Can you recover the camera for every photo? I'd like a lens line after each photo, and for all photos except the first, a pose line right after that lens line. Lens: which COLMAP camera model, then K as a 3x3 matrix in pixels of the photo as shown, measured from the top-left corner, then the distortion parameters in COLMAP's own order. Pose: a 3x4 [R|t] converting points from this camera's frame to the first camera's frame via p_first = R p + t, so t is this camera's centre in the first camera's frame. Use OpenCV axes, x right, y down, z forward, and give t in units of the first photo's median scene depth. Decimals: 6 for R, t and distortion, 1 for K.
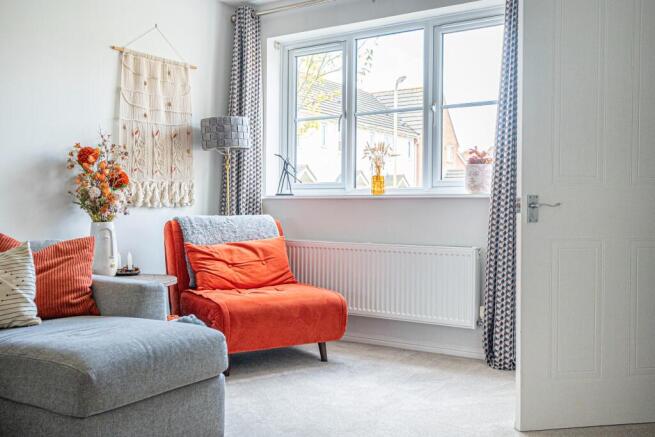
lens RADIAL K [[675.1, 0, 327.6], [0, 675.1, 217.6], [0, 0, 1]] dist [-0.014014, 0.000000]
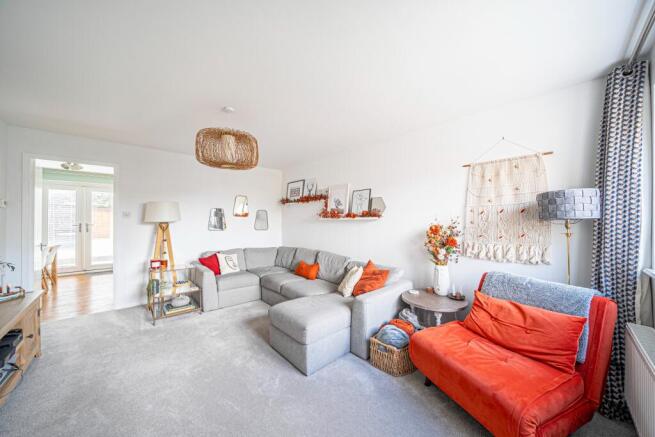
lens RADIAL K [[222.8, 0, 325.7], [0, 222.8, 219.4], [0, 0, 1]] dist [-0.001927, -0.000143]
pose [[-0.236548, -0.013582, -0.971525, 0.319063], [-0.014408, 0.999841, -0.010470, -0.099595], [0.971513, 0.011521, -0.236706, 0.765154]]
